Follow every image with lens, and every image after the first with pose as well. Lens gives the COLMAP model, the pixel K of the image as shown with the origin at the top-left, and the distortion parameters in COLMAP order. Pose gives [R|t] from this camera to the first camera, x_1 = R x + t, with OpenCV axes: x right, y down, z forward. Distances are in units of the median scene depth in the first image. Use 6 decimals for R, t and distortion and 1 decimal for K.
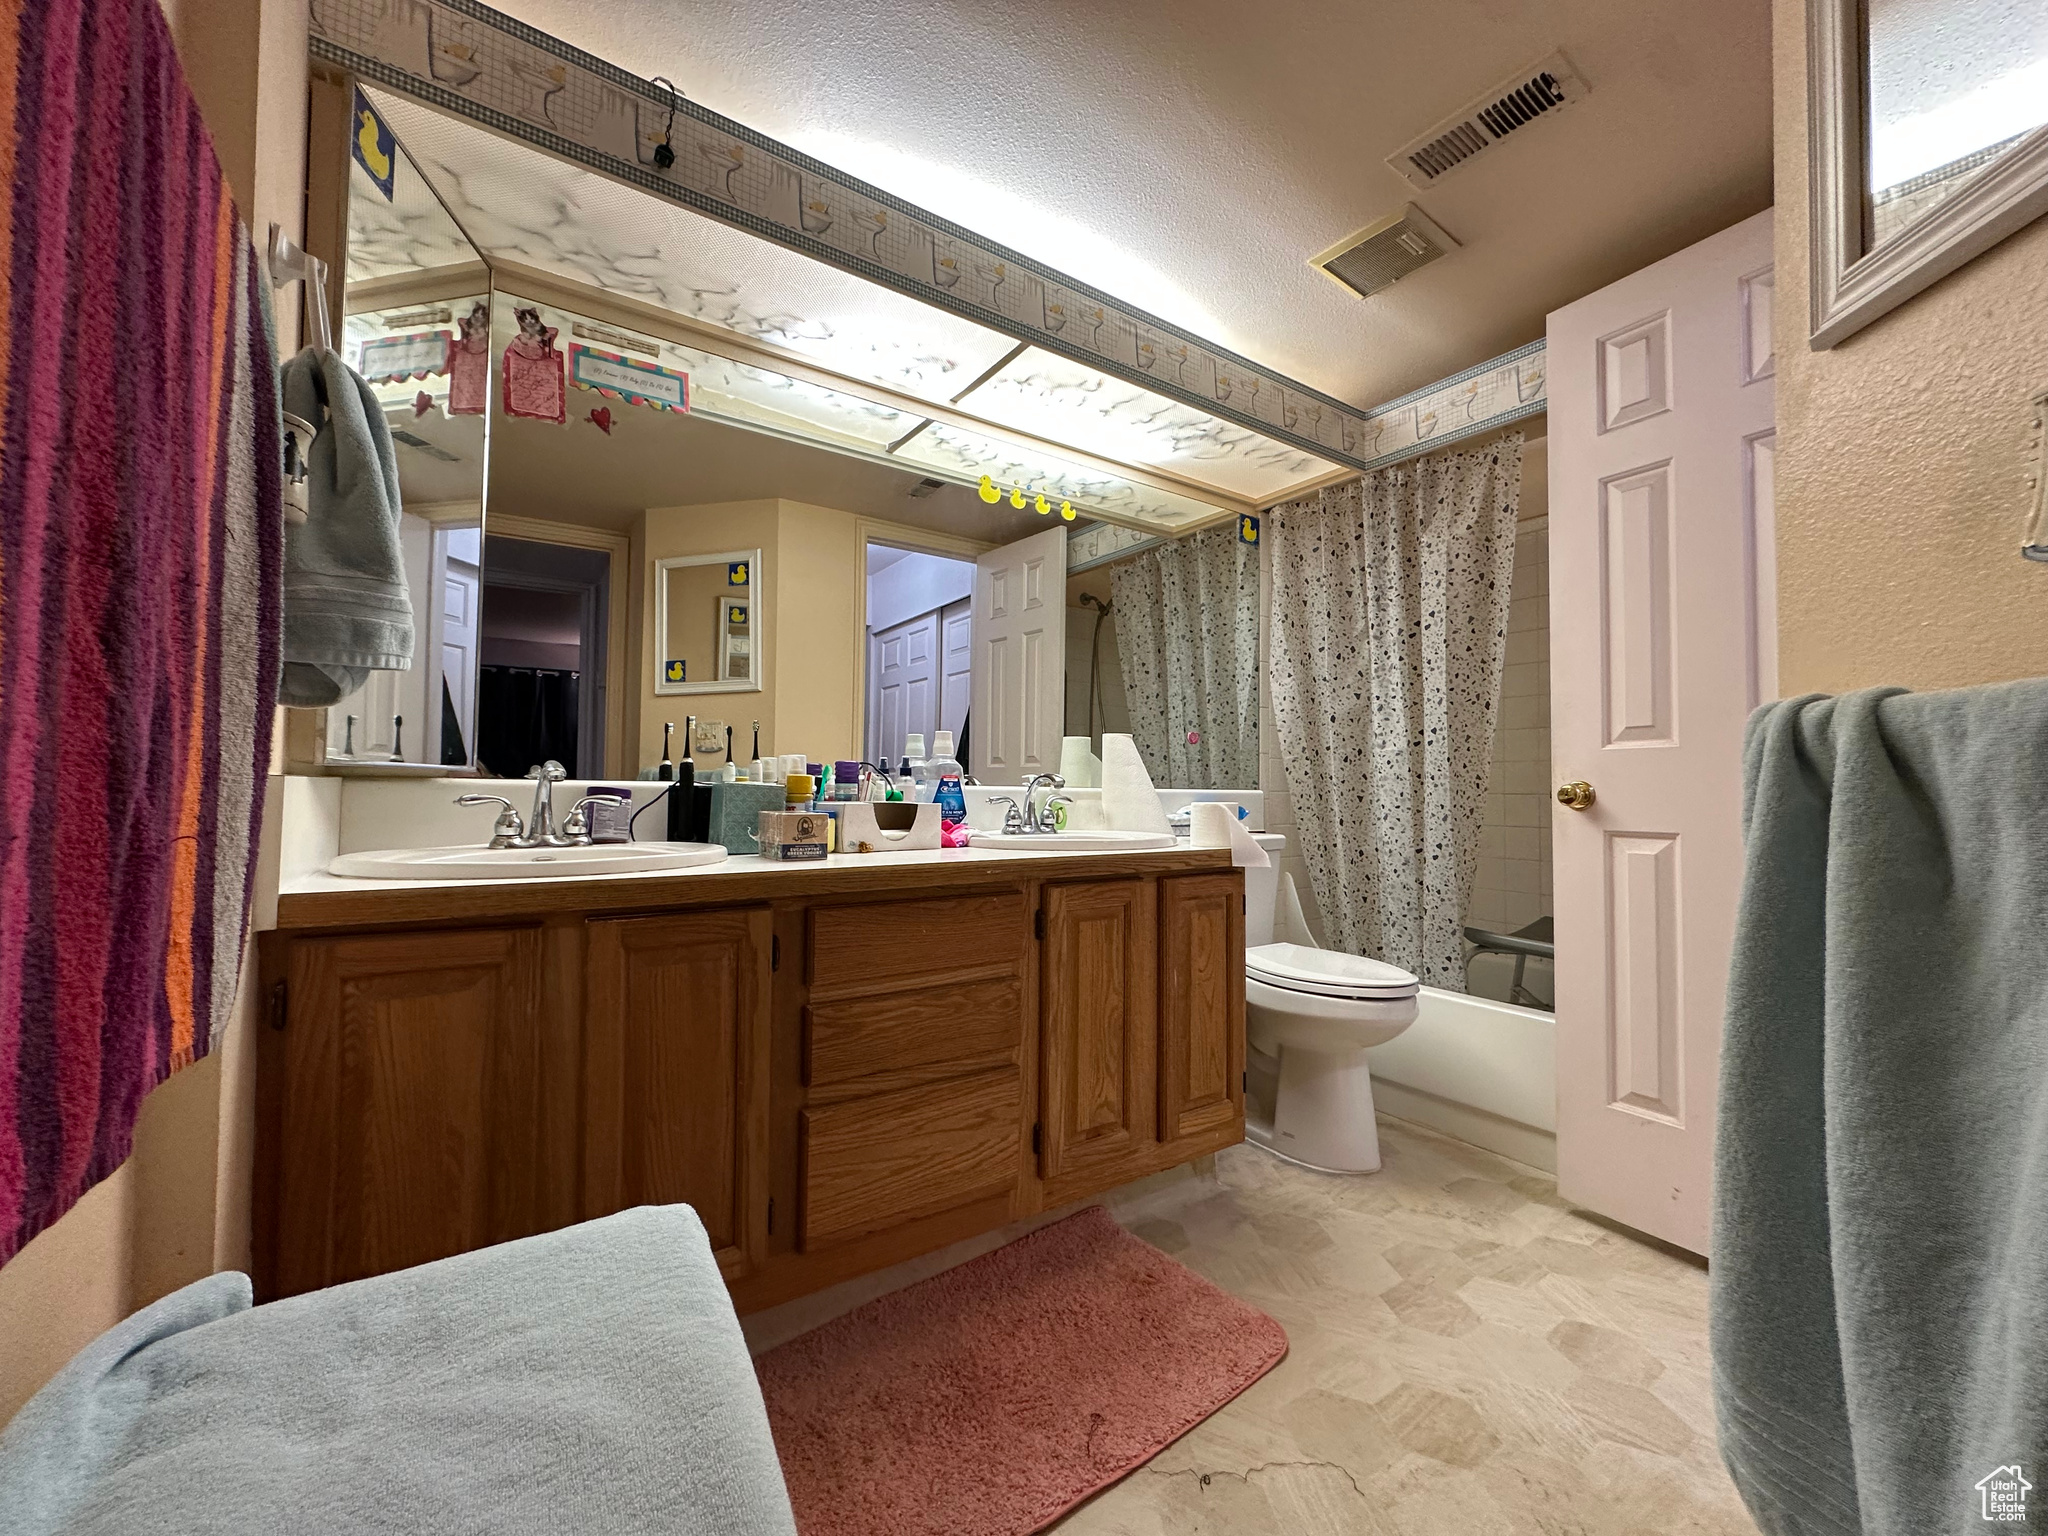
lens RADIAL K [[814.4, 0, 1024.0], [0, 814.4, 768.0], [0, 0, 1]] dist [-0.002530, 0.000198]
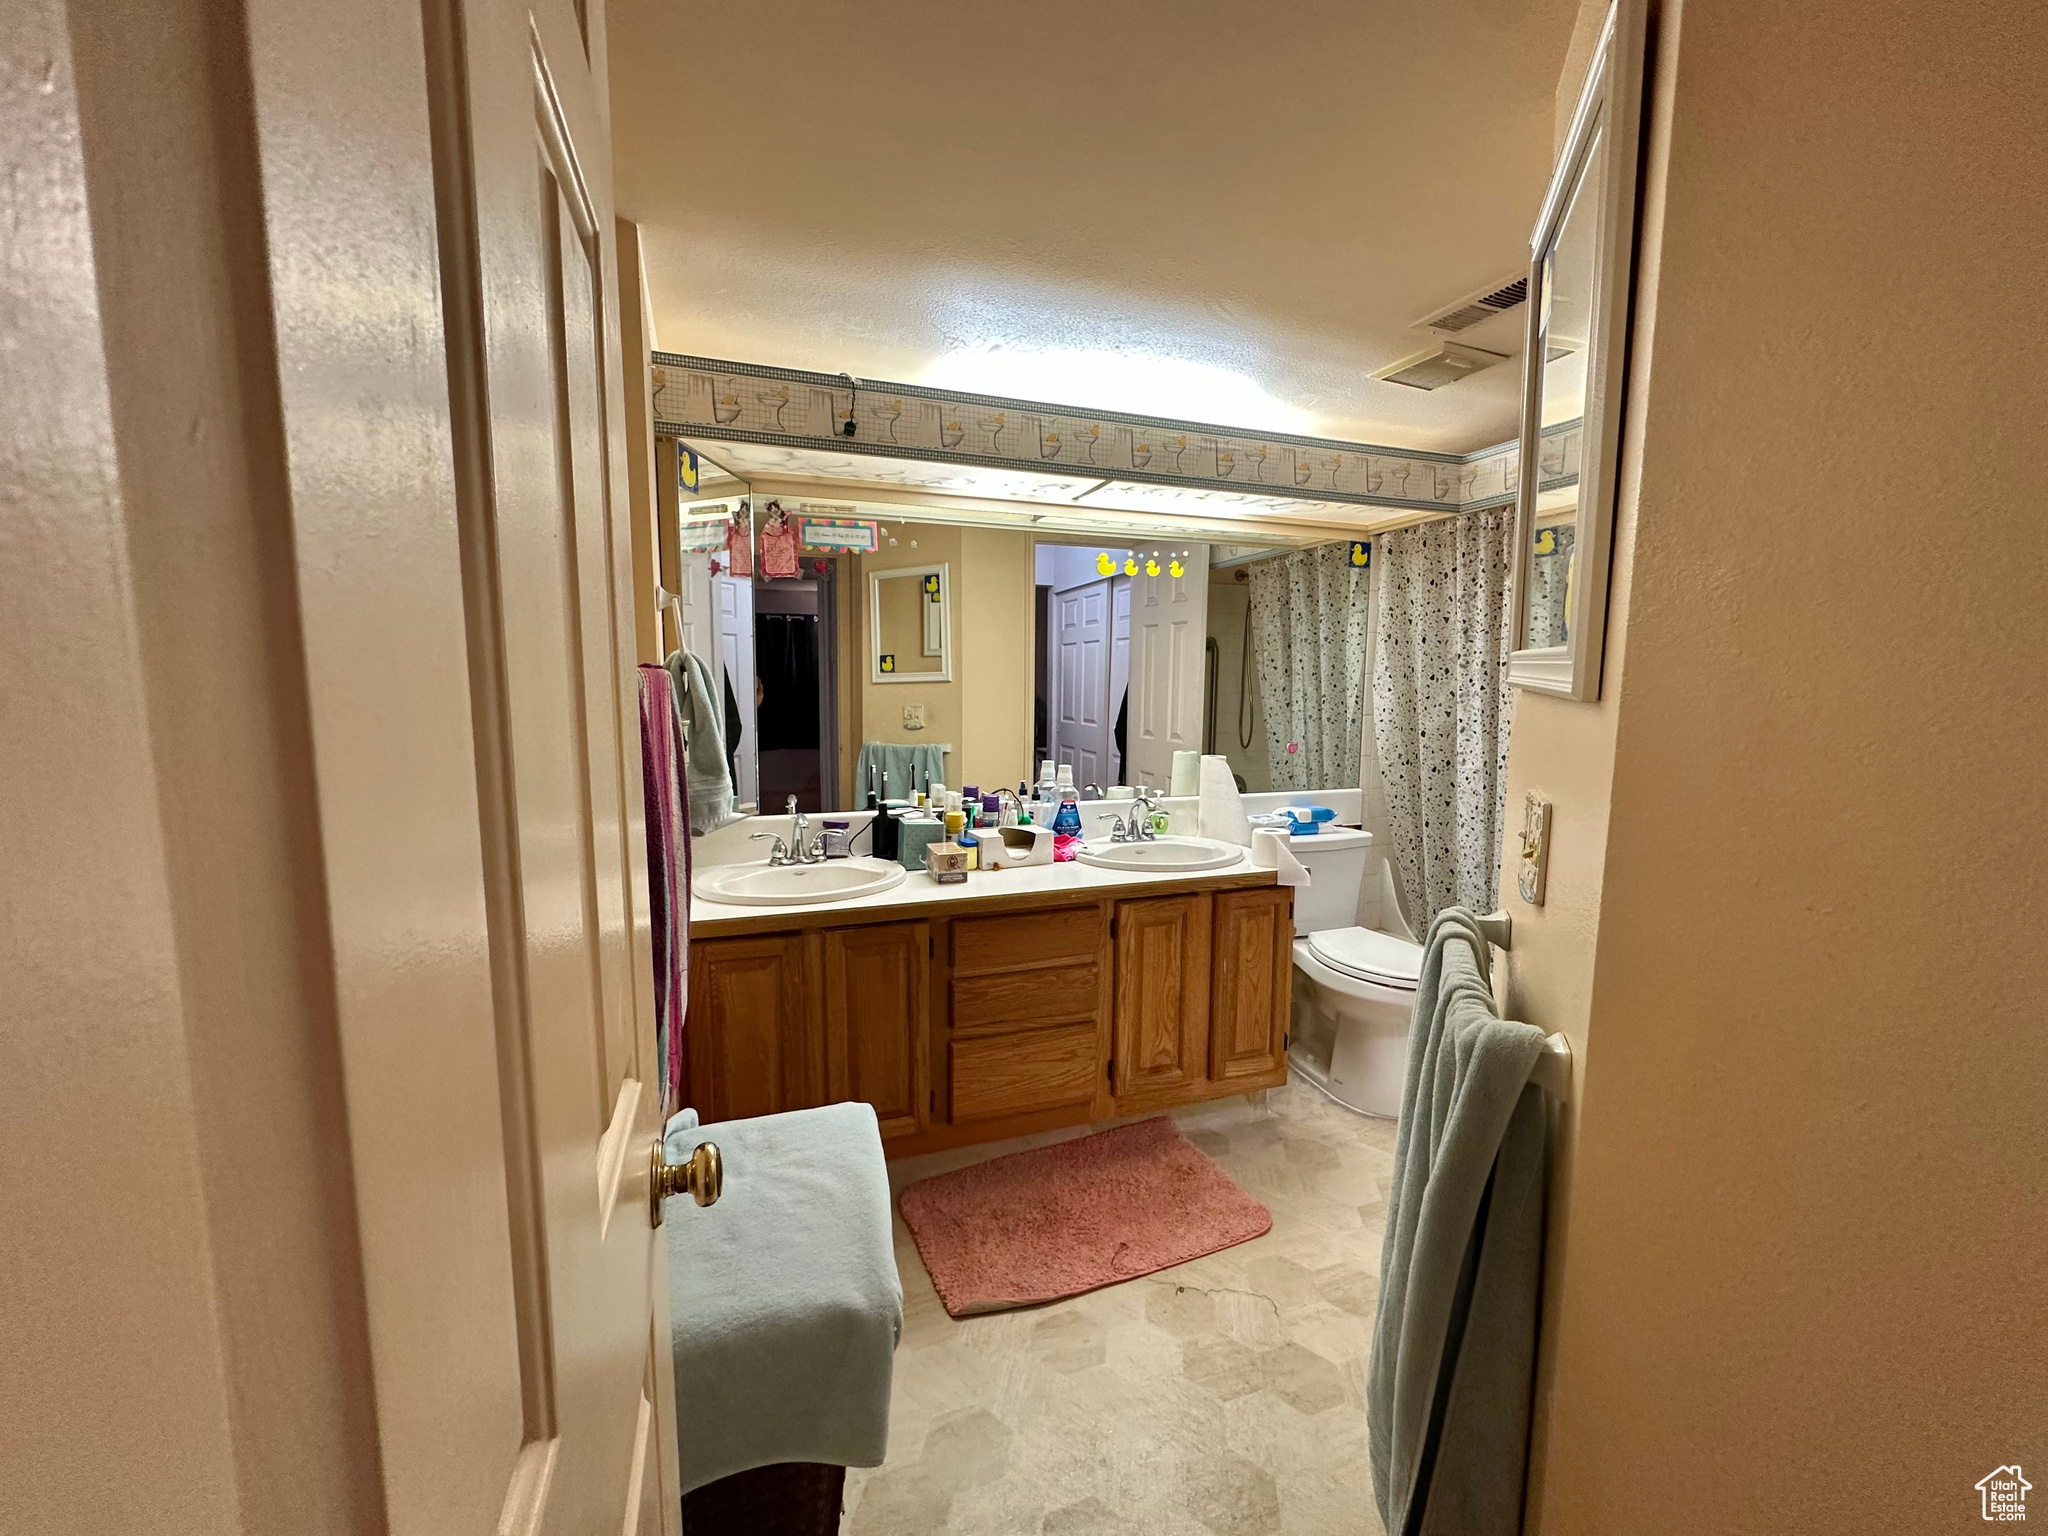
lens RADIAL K [[814.4, 0, 1024.0], [0, 814.4, 768.0], [0, 0, 1]] dist [-0.002530, 0.000198]
pose [[0.966062, 0.024239, -0.257170, 0.215488], [0.010141, 0.991261, 0.131525, -0.261061], [0.258111, -0.129669, 0.957374, -0.349195]]
